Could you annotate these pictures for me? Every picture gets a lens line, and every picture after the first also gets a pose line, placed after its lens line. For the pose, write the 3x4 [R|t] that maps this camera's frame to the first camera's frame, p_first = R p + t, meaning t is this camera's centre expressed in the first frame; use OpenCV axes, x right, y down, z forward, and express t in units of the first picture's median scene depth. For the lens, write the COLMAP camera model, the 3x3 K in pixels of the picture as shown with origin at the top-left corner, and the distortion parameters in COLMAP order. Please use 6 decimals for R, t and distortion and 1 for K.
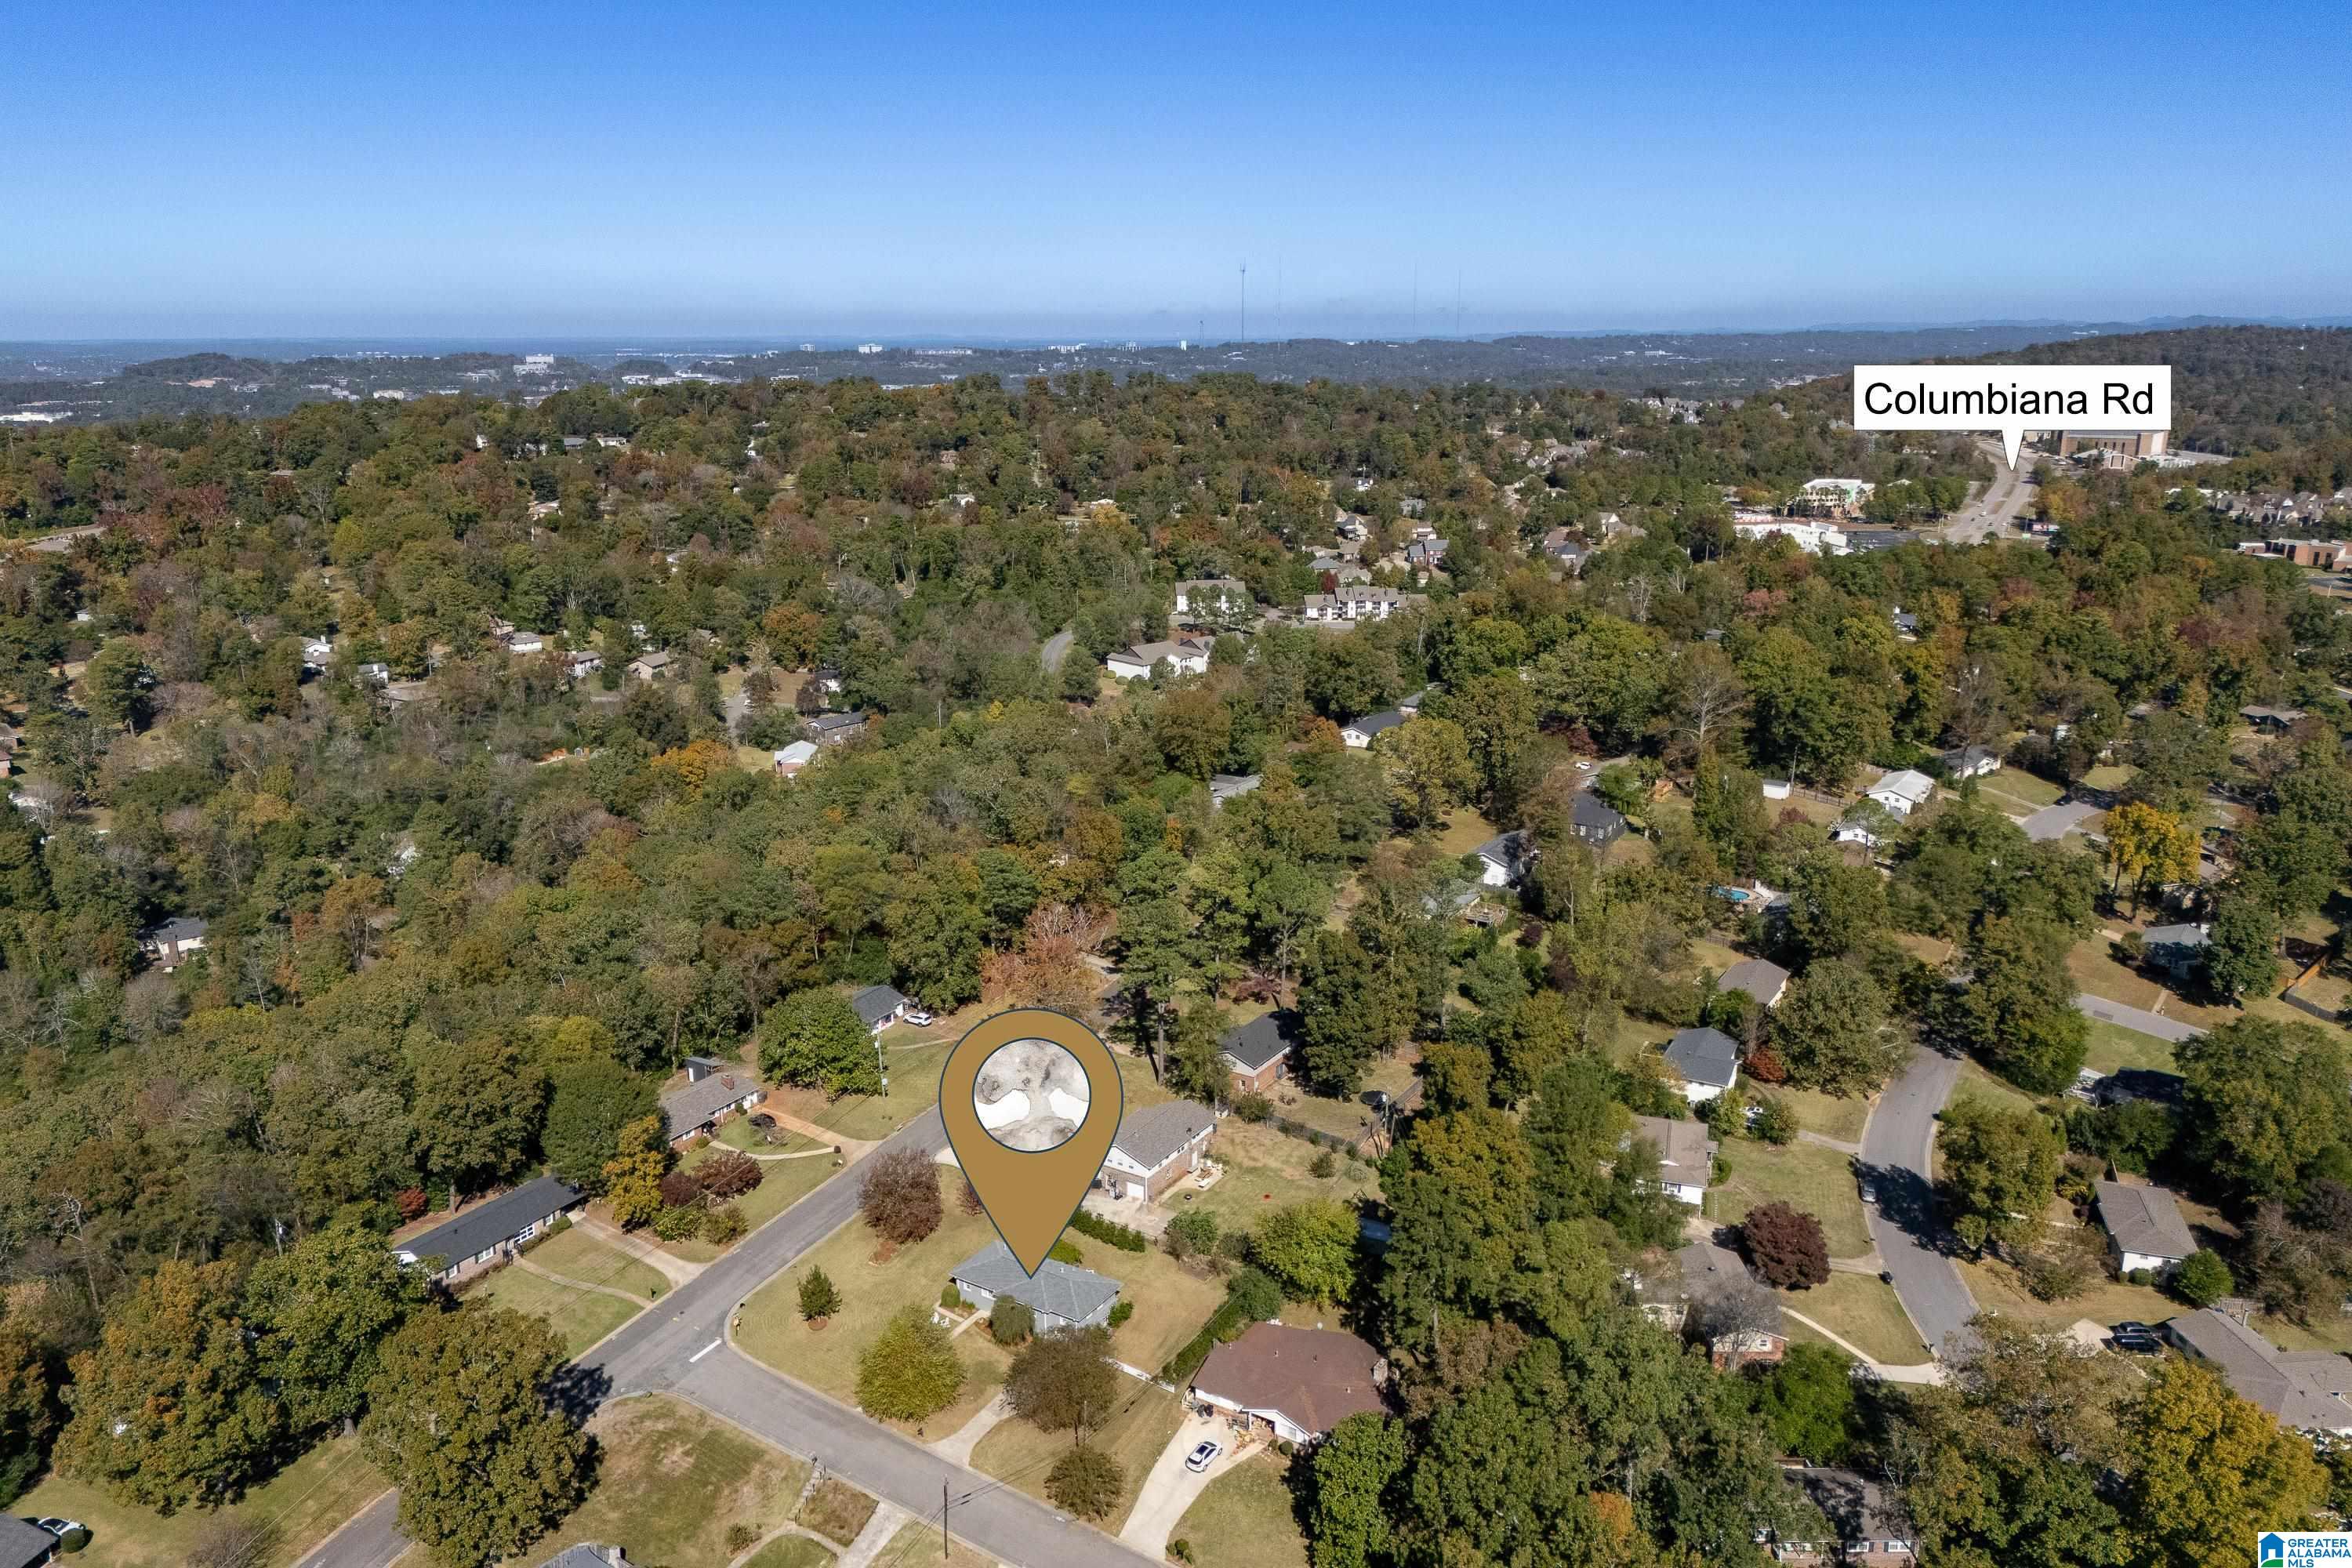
lens RADIAL K [[1698.7, 0, 1162.8], [0, 1698.7, 780.4], [0, 0, 1]] dist [0.054958, -0.058541]
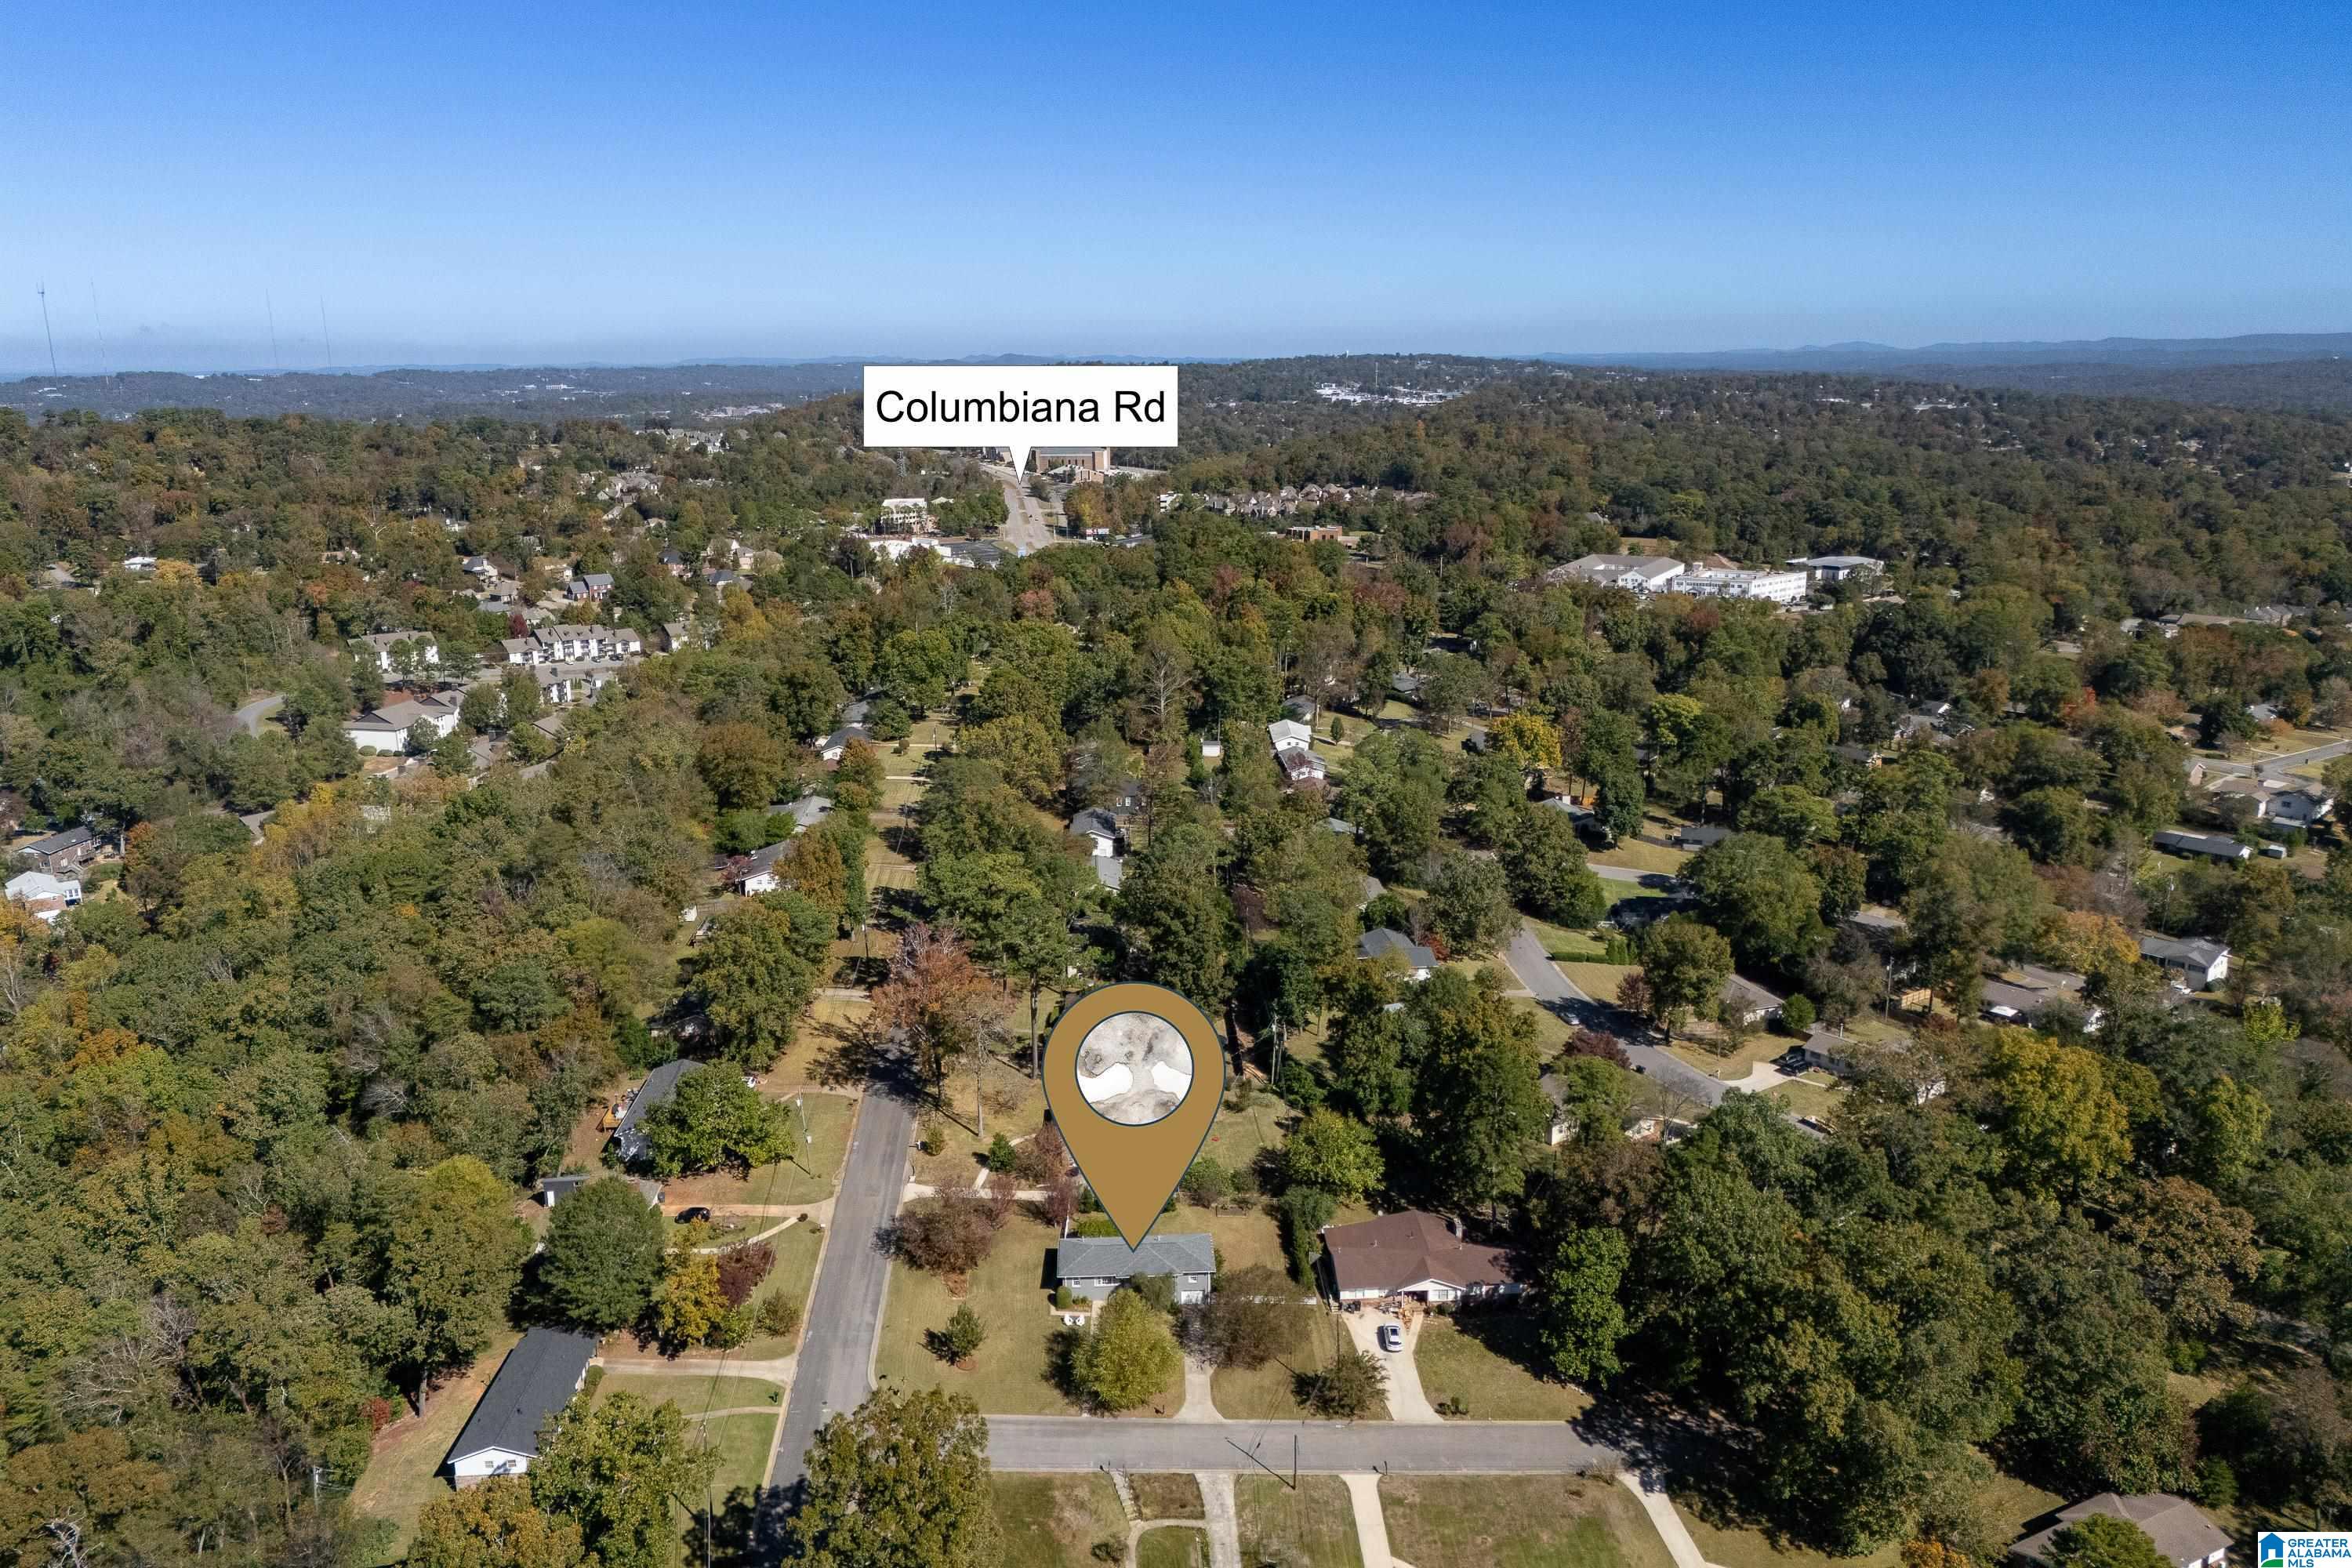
lens RADIAL K [[1698.7, 0, 1162.8], [0, 1698.7, 780.4], [0, 0, 1]] dist [0.054958, -0.058541]
pose [[0.818721, -0.139195, 0.557065, -0.179106], [0.149598, 0.988375, 0.027102, -0.005589], [-0.554361, 0.061146, 0.830027, 0.033550]]
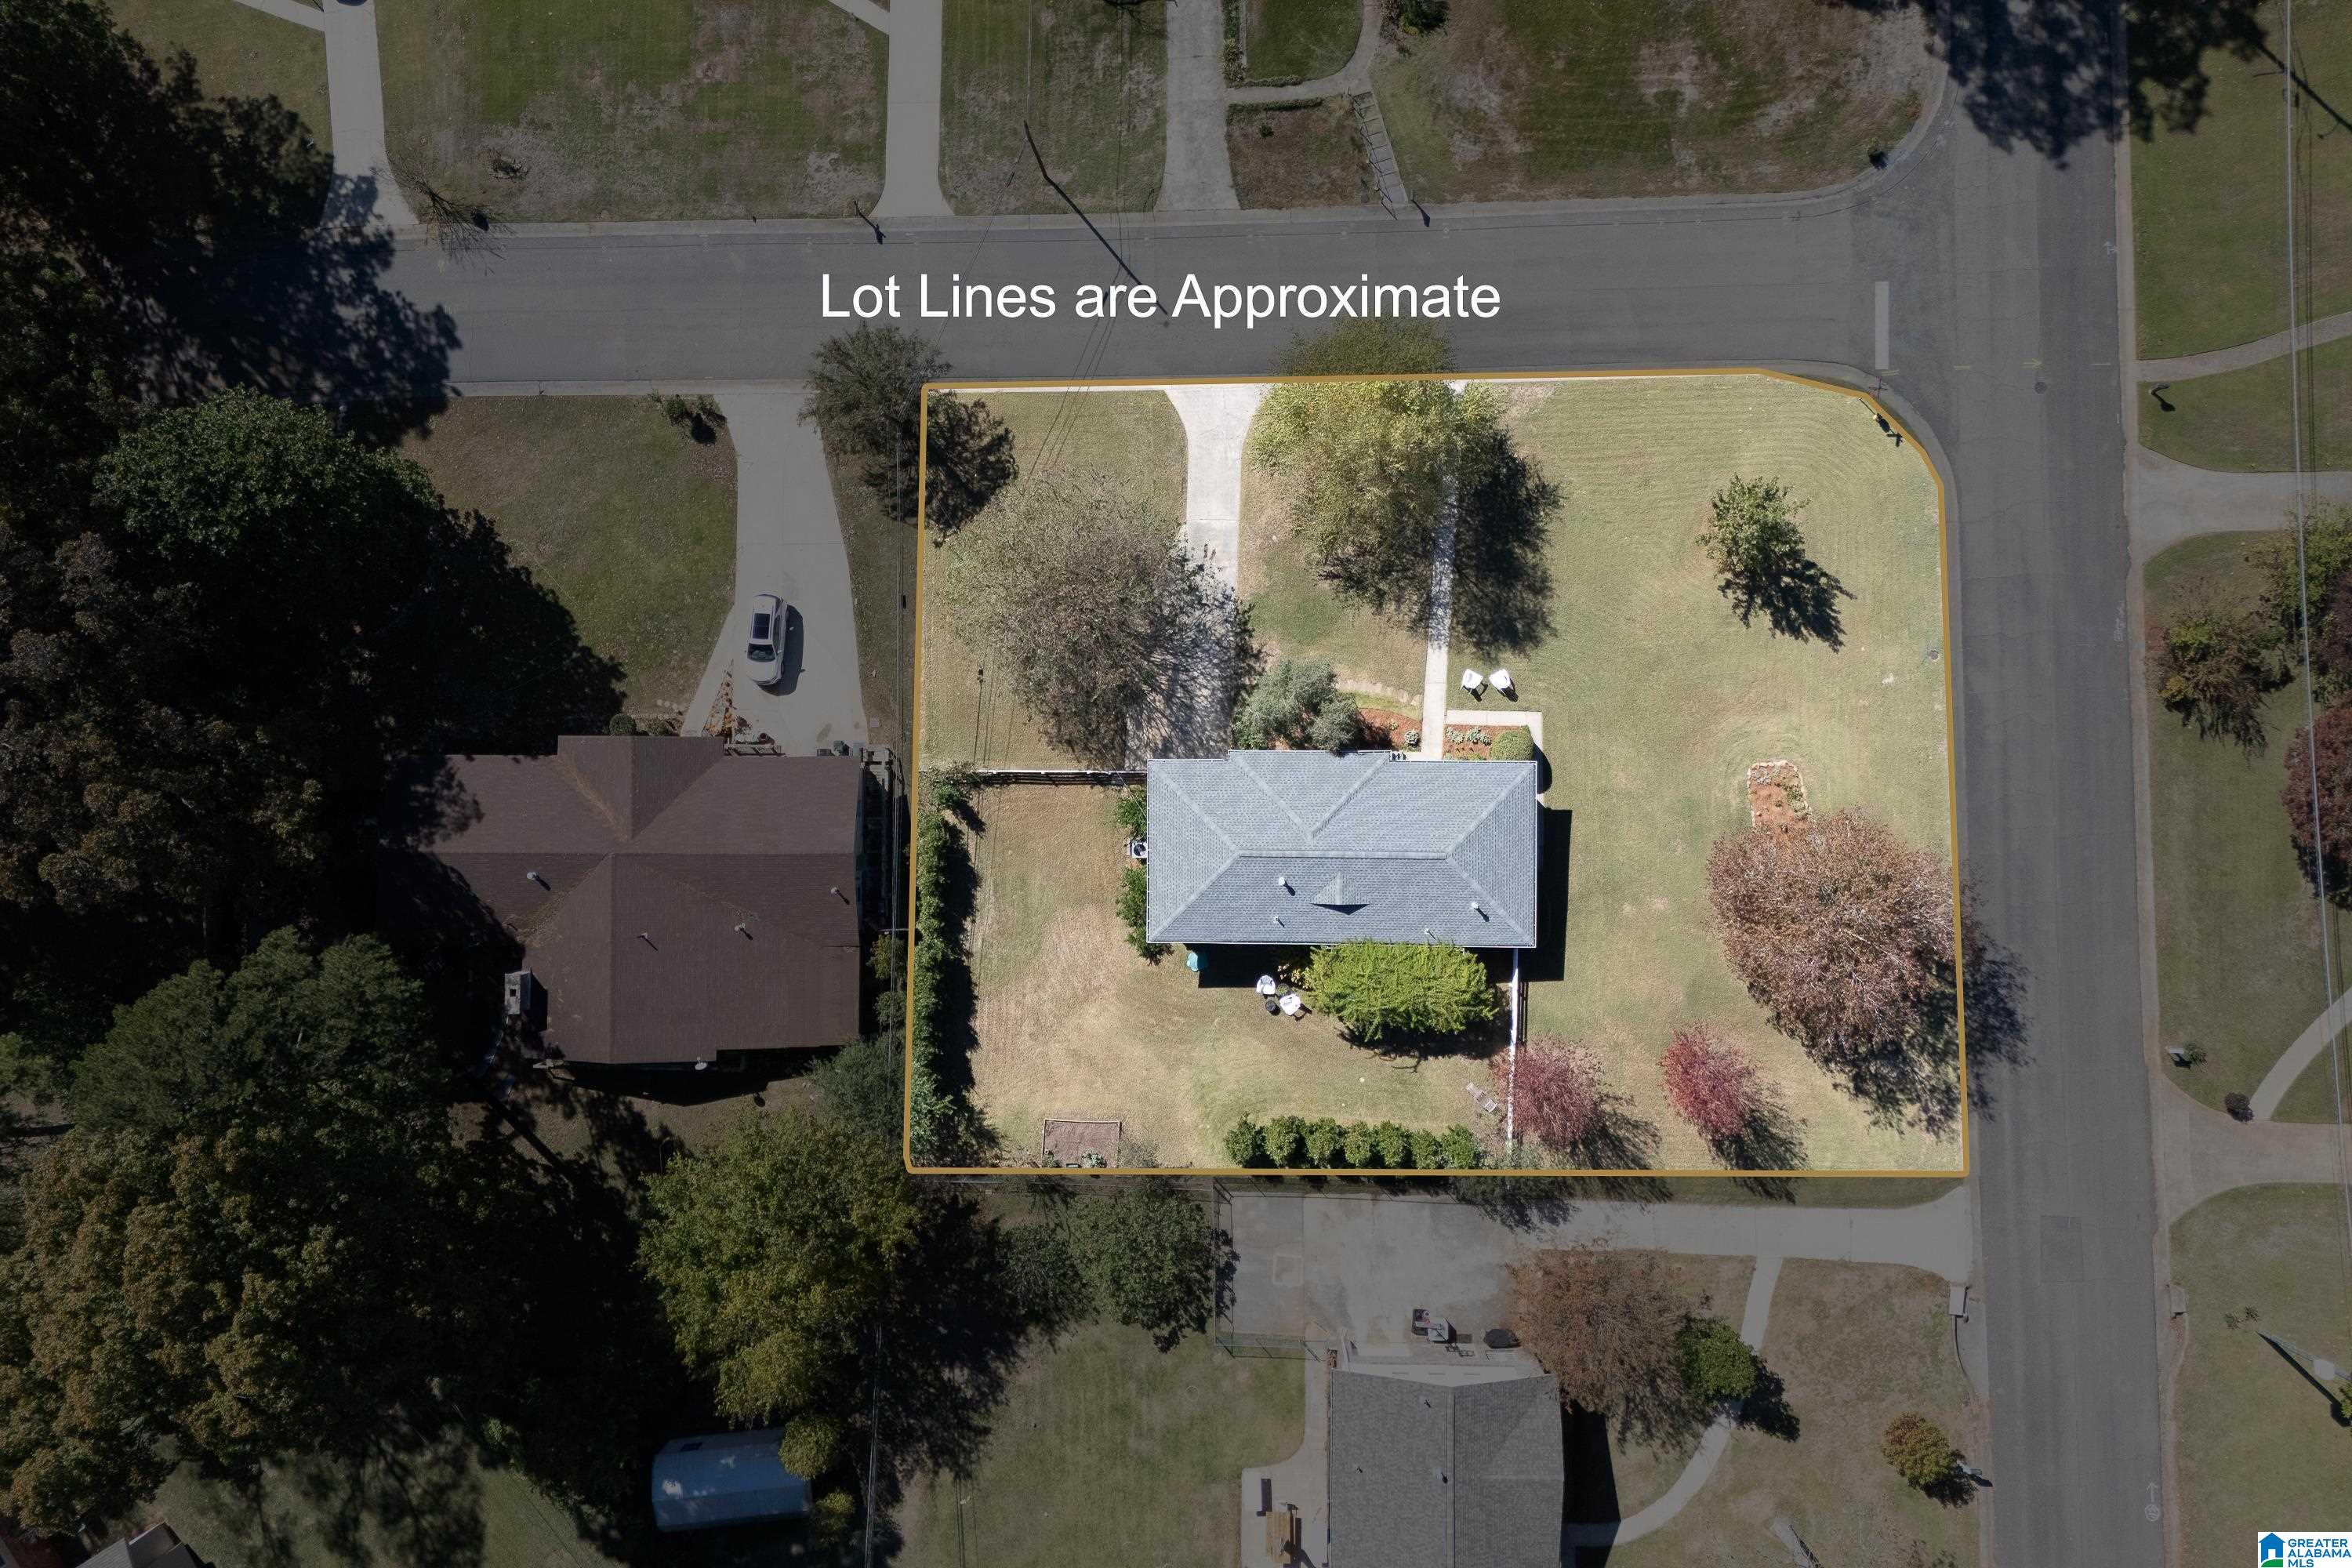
lens RADIAL K [[1698.7, 0, 1162.8], [0, 1698.7, 780.4], [0, 0, 1]] dist [0.054958, -0.058541]
pose [[-0.843507, 0.534188, 0.056024, -0.021278], [-0.091067, -0.245029, 0.965229, -0.029124], [0.529342, 0.809076, 0.255330, 0.256013]]
